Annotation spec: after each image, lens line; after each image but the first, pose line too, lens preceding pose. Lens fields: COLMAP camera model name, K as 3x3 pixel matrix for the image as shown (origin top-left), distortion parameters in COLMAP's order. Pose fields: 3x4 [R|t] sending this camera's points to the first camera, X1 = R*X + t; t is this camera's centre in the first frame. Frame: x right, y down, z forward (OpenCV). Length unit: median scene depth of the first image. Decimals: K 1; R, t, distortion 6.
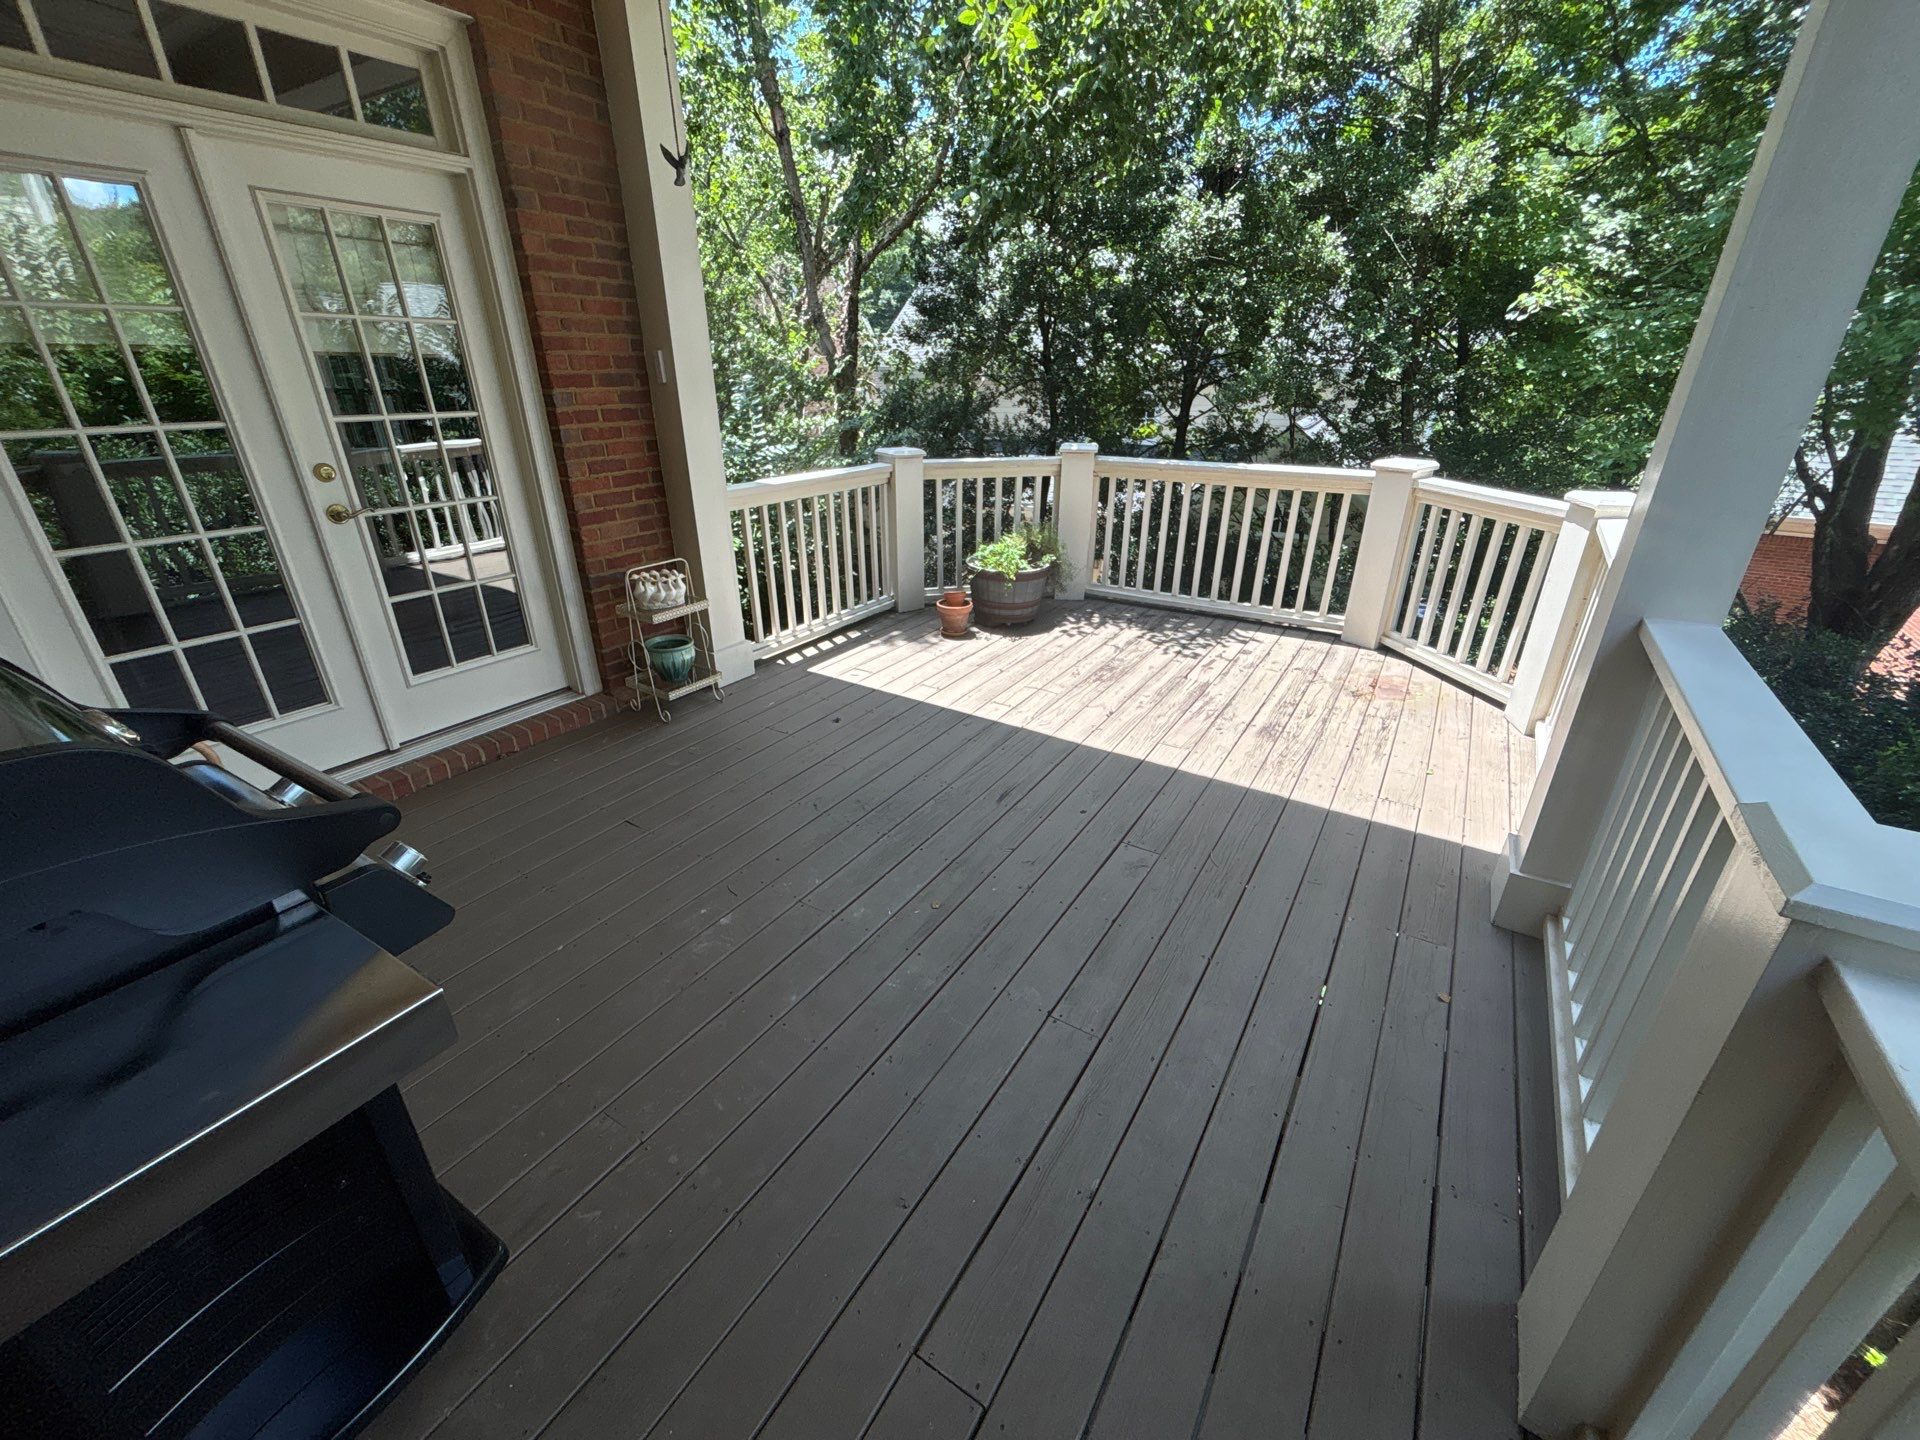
lens RADIAL K [[774.9, 0, 958.7], [0, 774.9, 716.0], [0, 0, 1]] dist [0.001838, 0.000480]
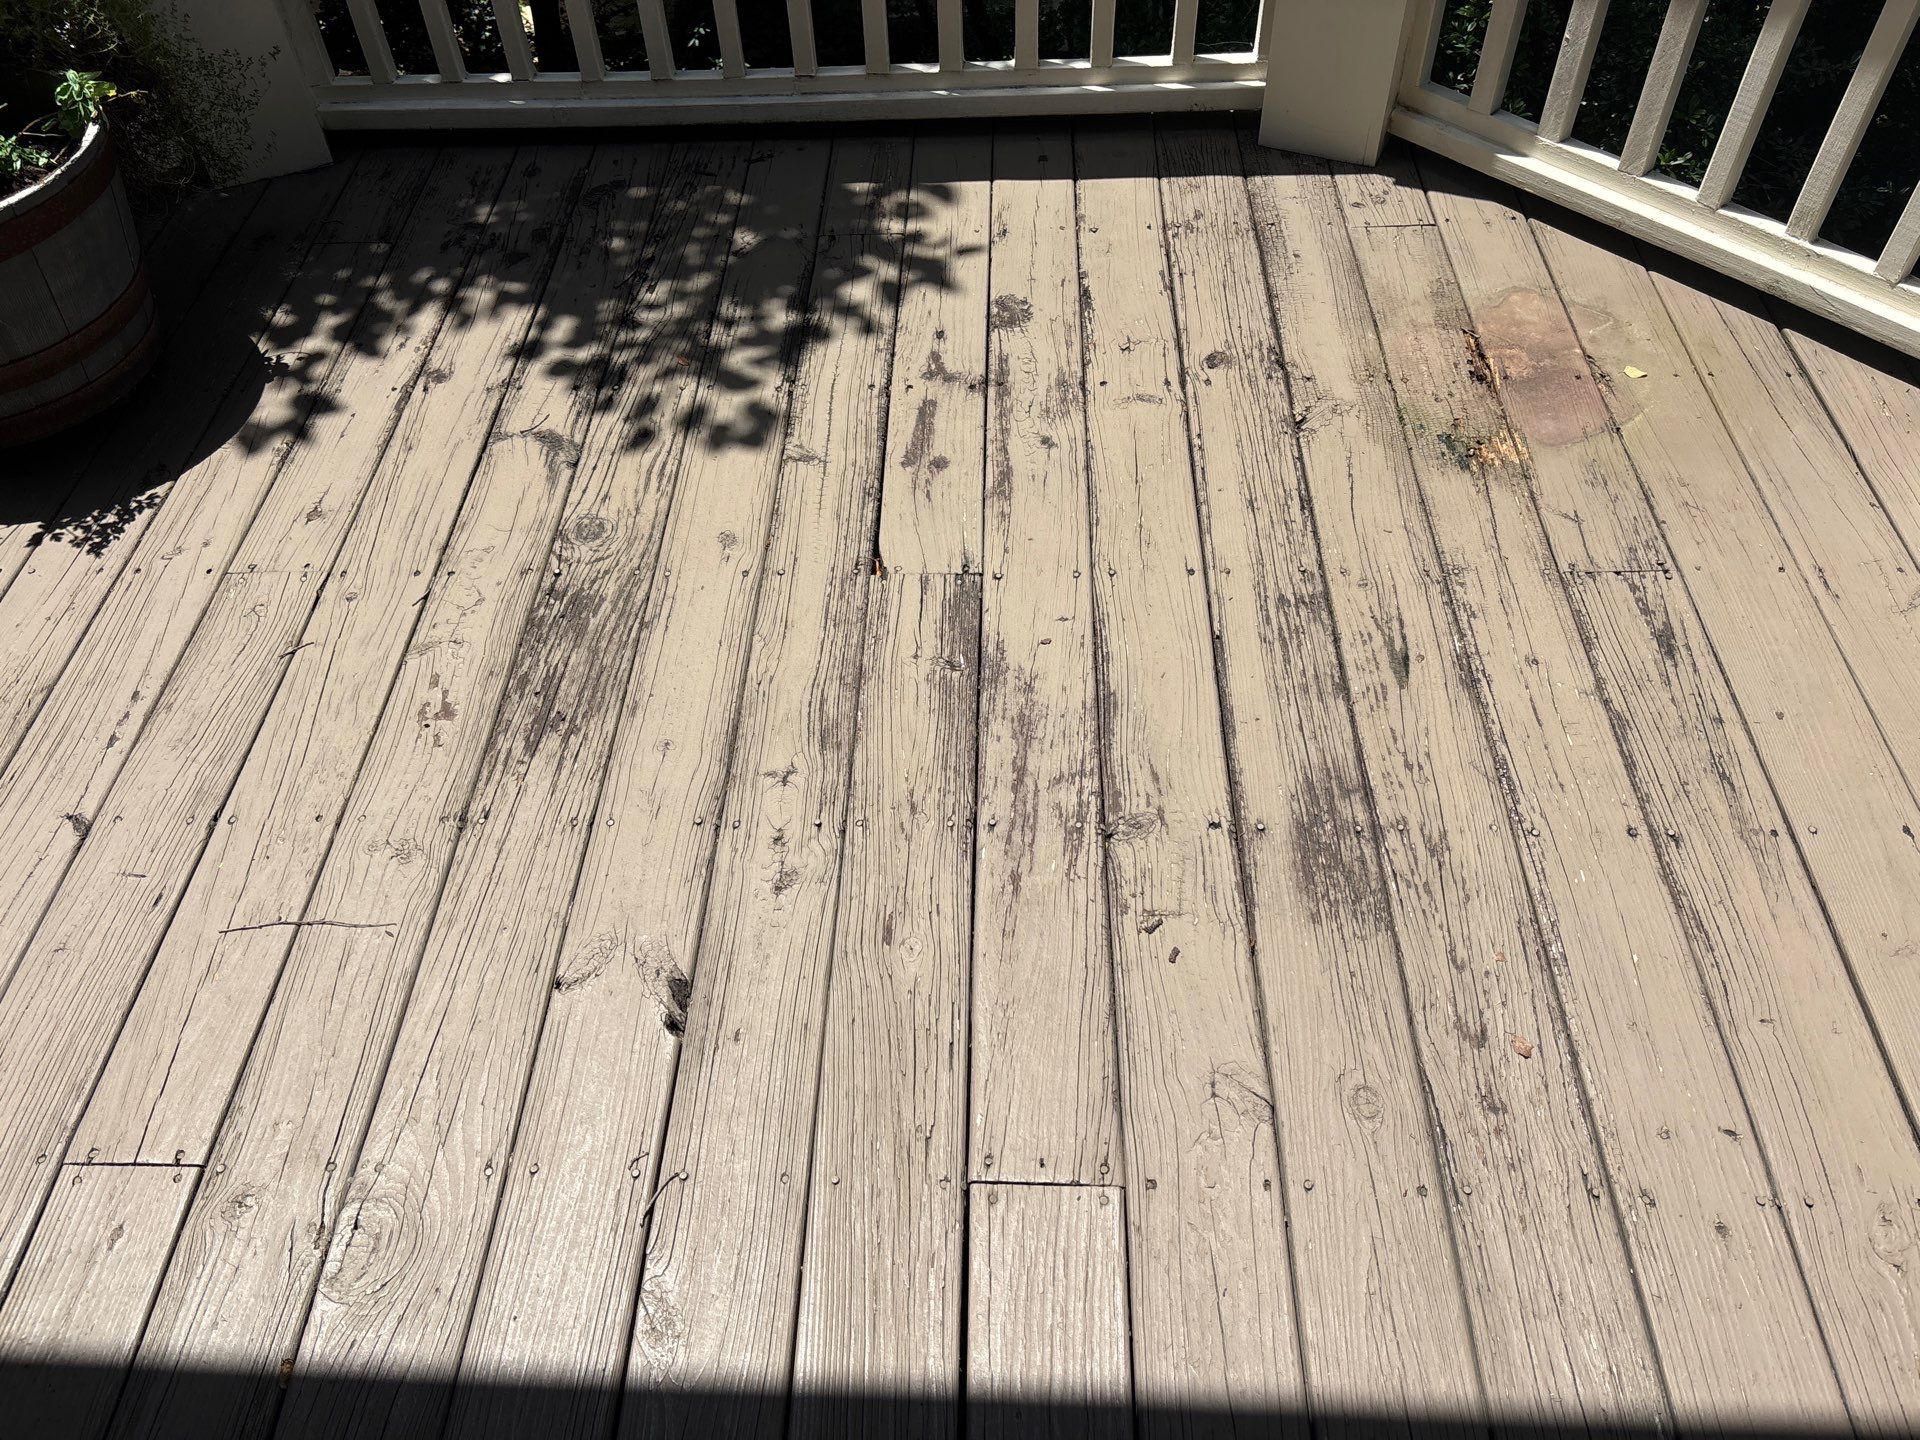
lens RADIAL K [[1499.6, 0, 959.8], [0, 1499.6, 723.7], [0, 0, 1]] dist [0.030322, -0.022367]
pose [[0.860838, -0.398809, 0.316084, 0.150176], [0.242377, 0.867486, 0.434421, -0.214041], [-0.447449, -0.297355, 0.843427, 0.592150]]
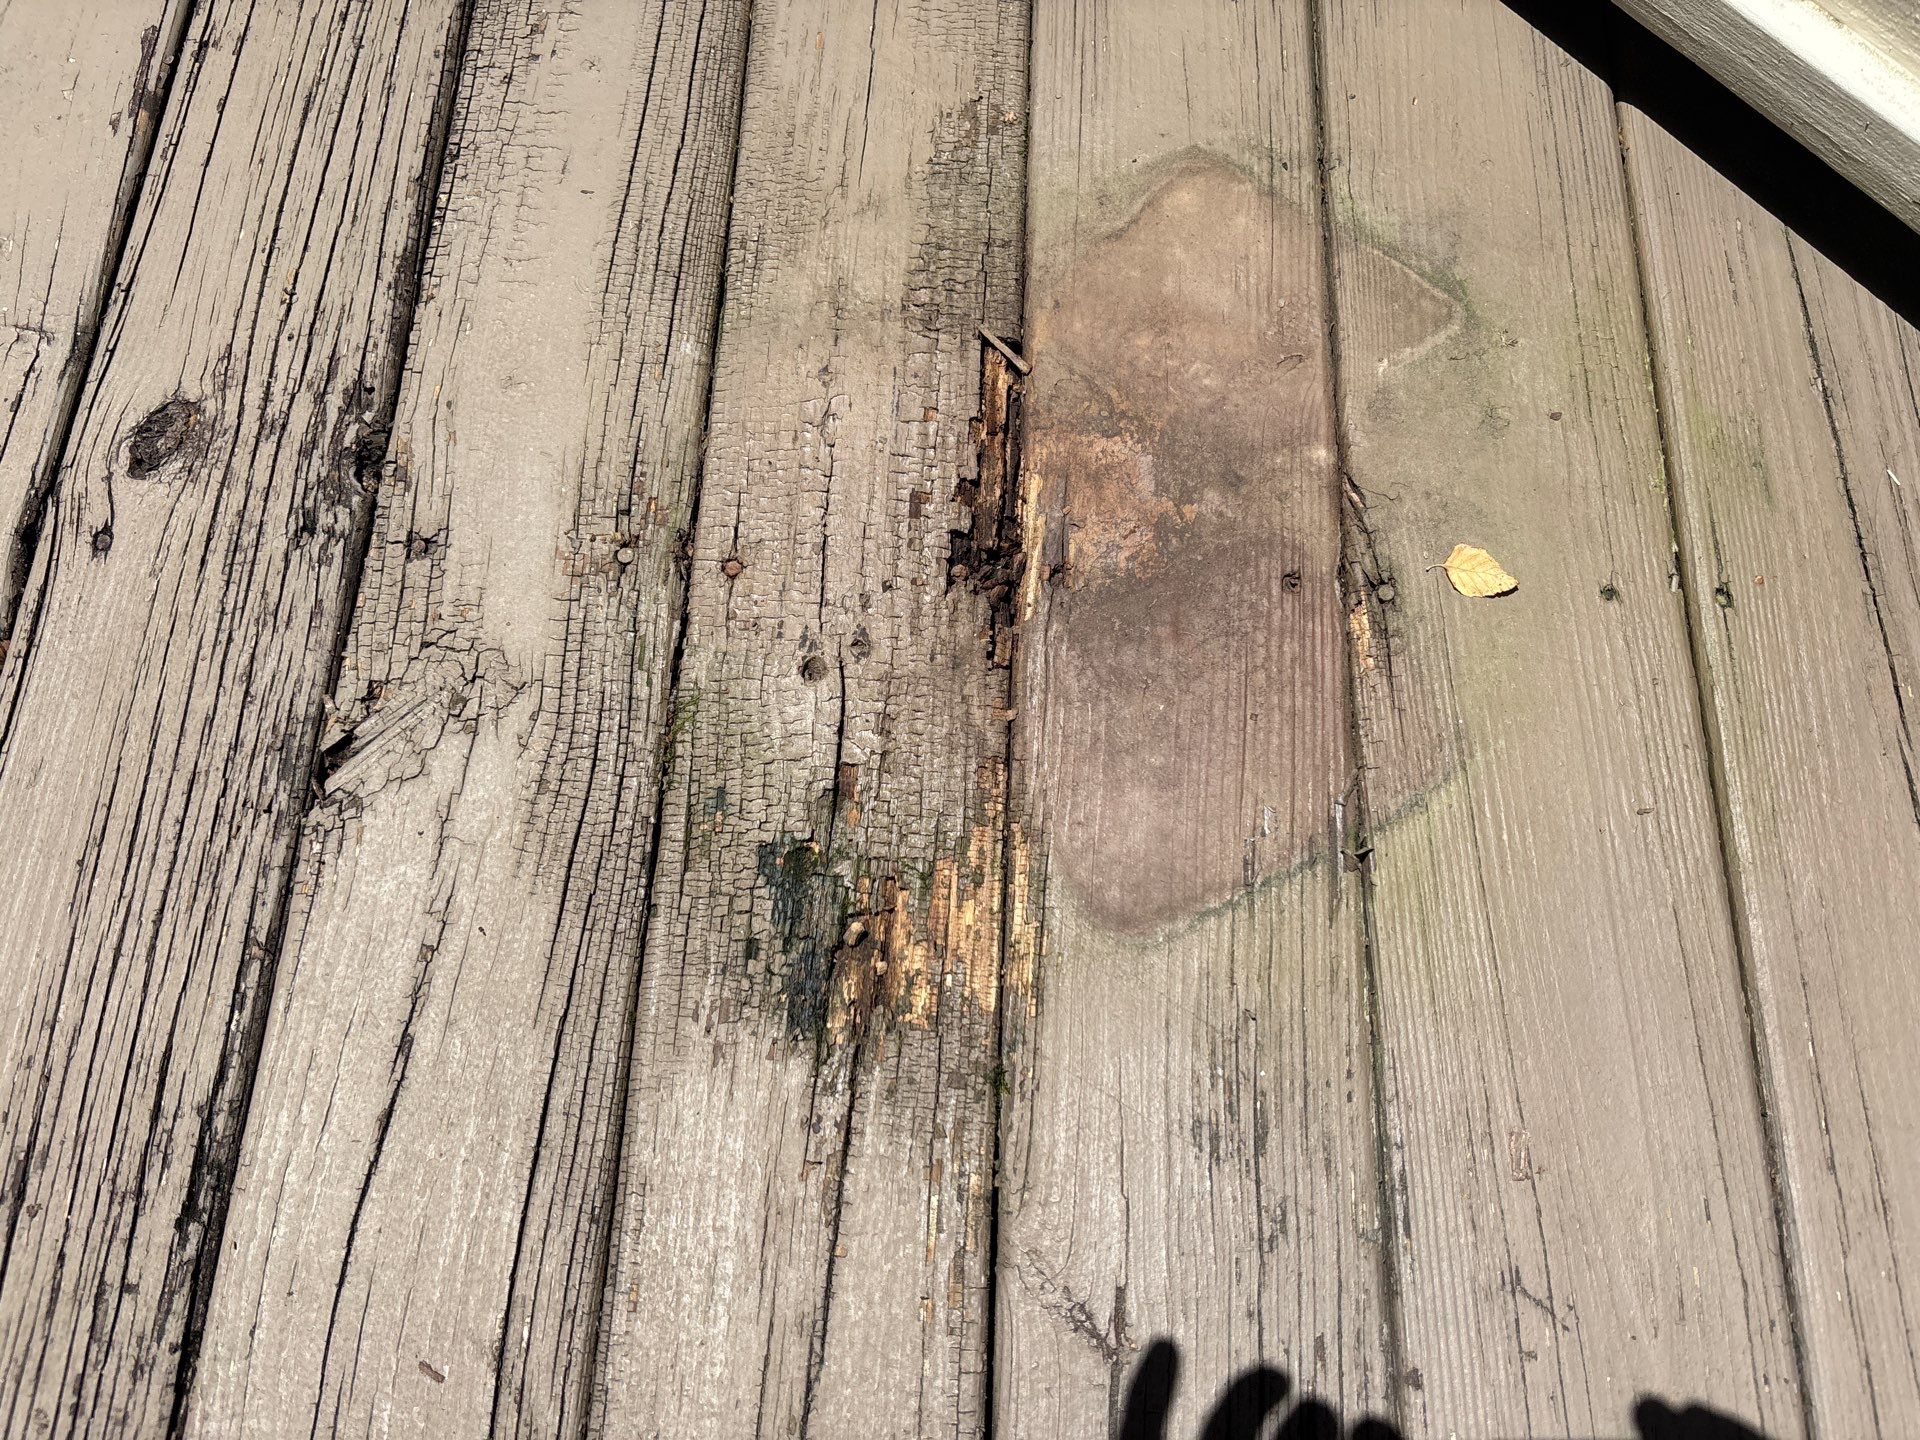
lens RADIAL K [[1499.6, 0, 958.8], [0, 1499.6, 719.7], [0, 0, 1]] dist [0.030322, -0.022367]
pose [[0.869288, -0.466086, 0.164628, 0.499995], [0.221234, 0.664680, 0.713622, -0.147255], [-0.442034, -0.583922, 0.680912, 0.885115]]
